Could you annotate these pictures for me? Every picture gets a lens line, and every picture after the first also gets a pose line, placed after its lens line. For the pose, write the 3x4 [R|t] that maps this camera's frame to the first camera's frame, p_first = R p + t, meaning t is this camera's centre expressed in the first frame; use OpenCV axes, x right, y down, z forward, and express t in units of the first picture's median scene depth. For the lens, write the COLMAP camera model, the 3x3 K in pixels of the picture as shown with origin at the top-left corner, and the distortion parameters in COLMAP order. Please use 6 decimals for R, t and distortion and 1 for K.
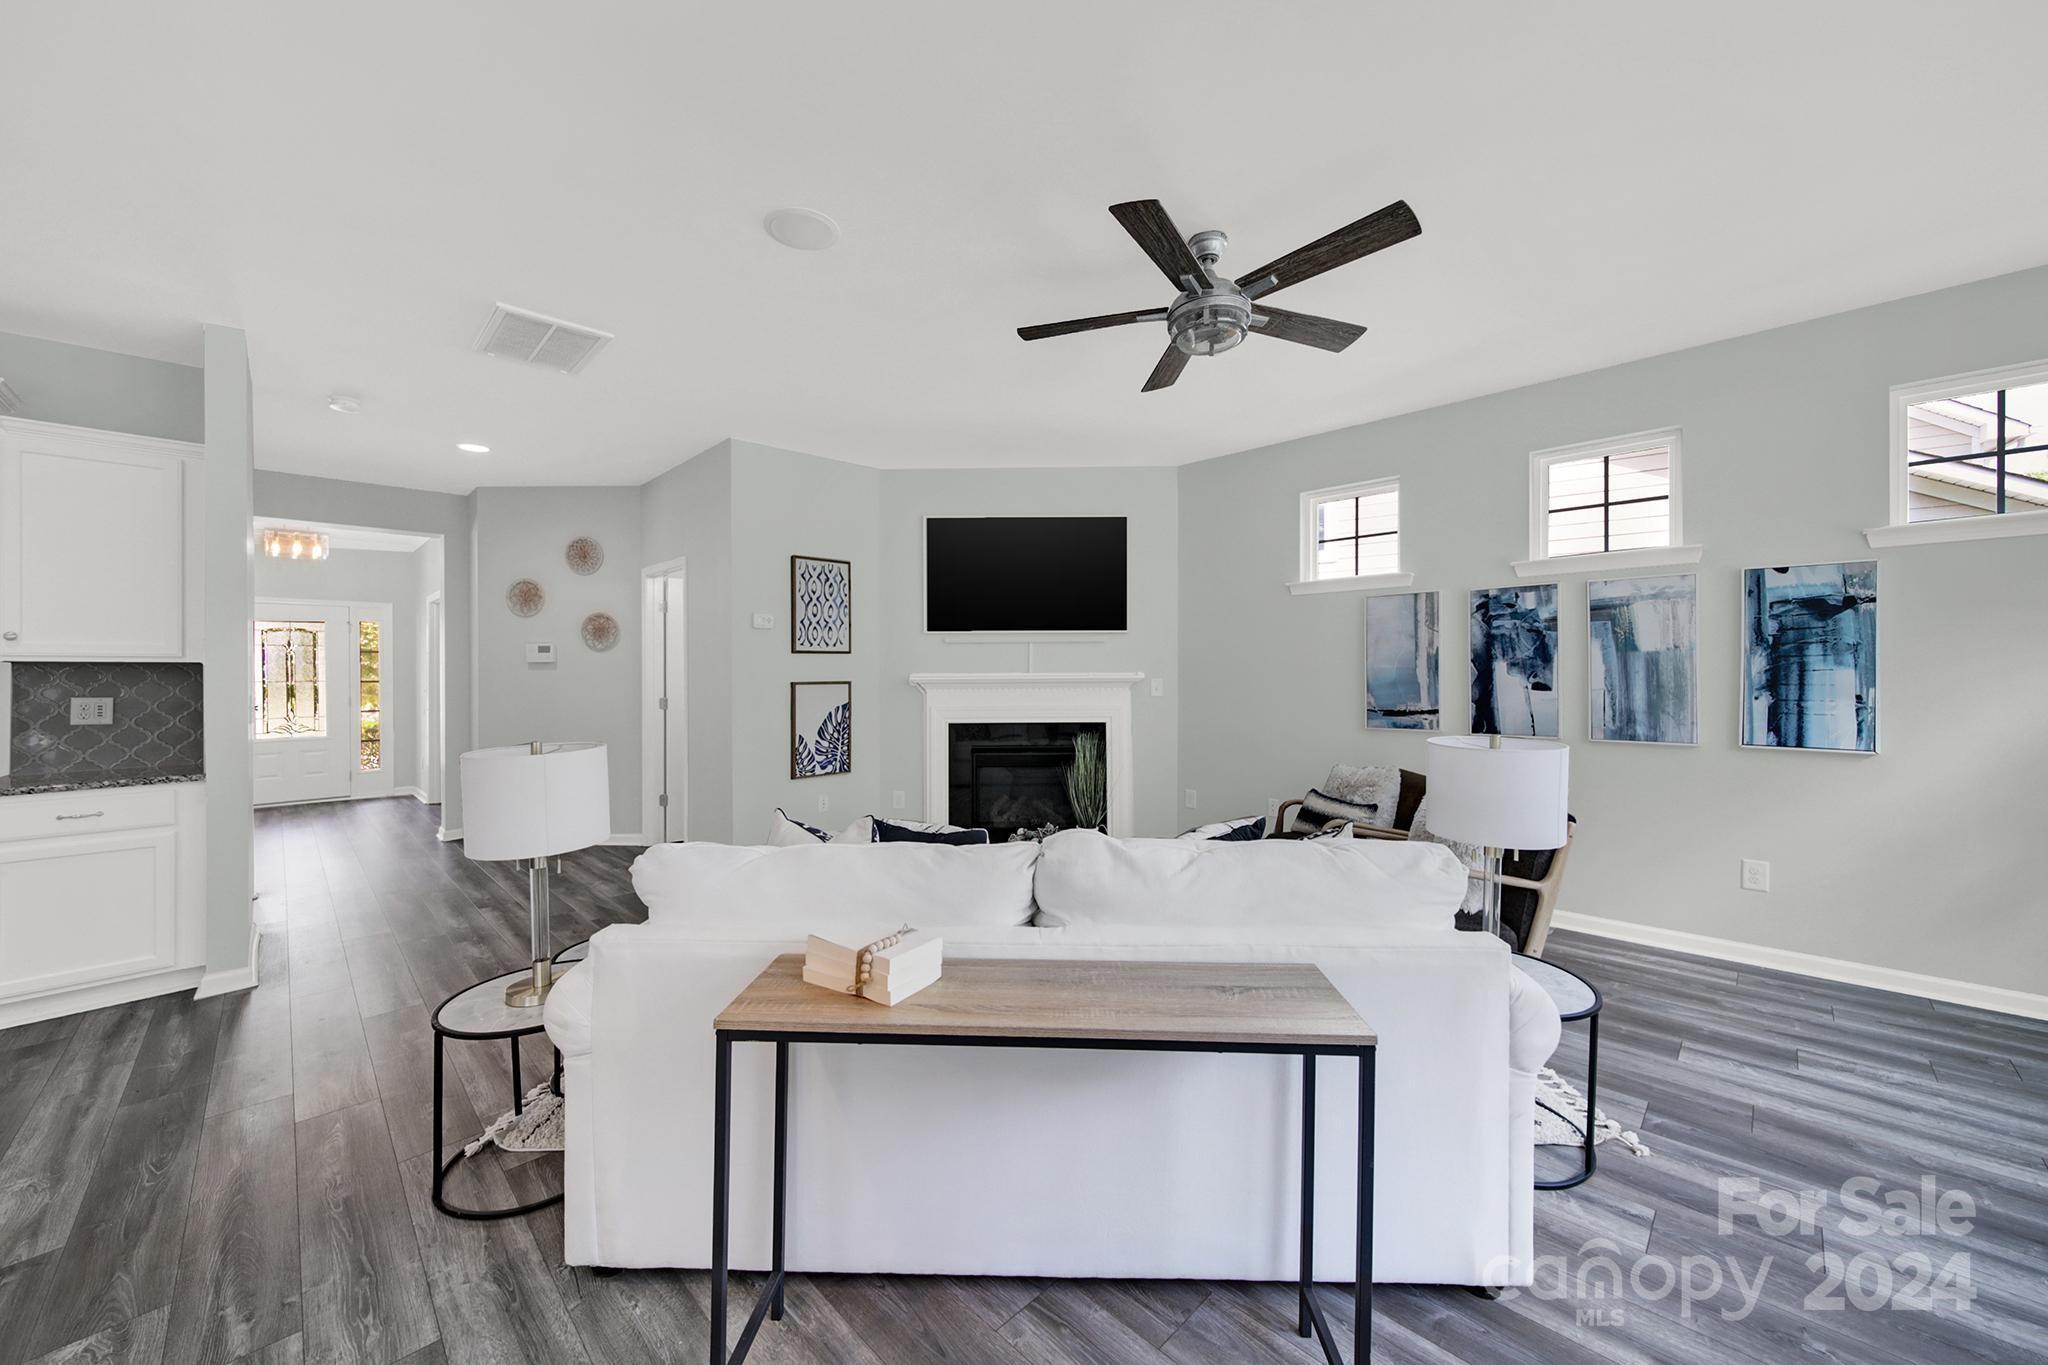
lens RADIAL K [[749.9, 0, 1025.7], [0, 749.9, 677.2], [0, 0, 1]] dist [0.001952, -0.000355]
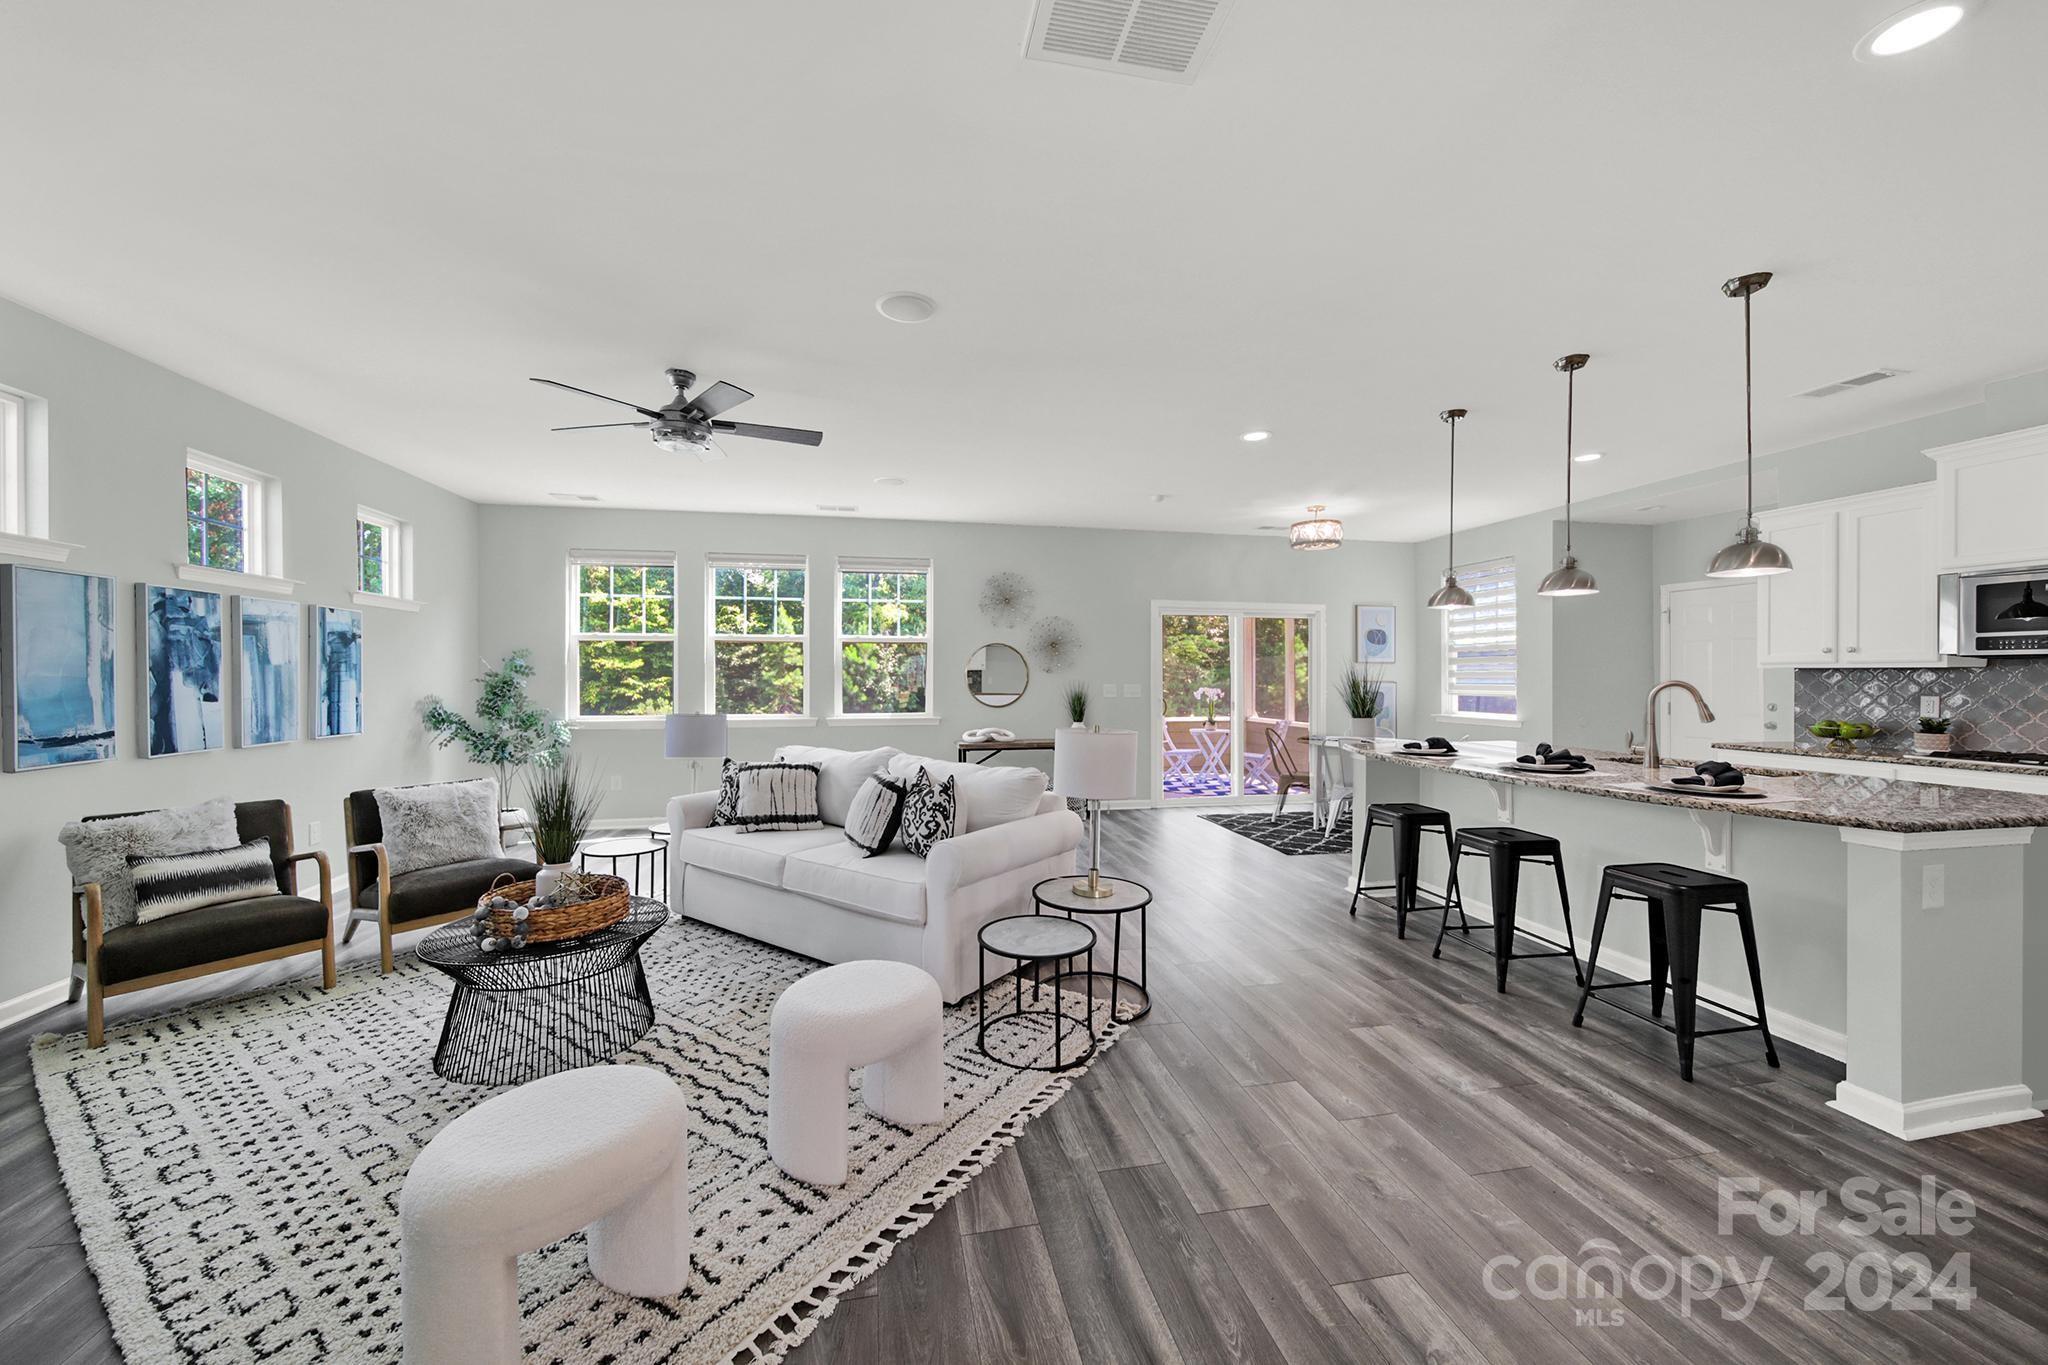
lens RADIAL K [[749.9, 0, 1021.2], [0, 749.9, 677.9], [0, 0, 1]] dist [0.001952, -0.000355]
pose [[-0.840141, 0.005115, 0.542344, -0.702992], [0.006592, 0.999978, 0.000781, -0.006897], [-0.542328, 0.004232, -0.840156, 1.227902]]
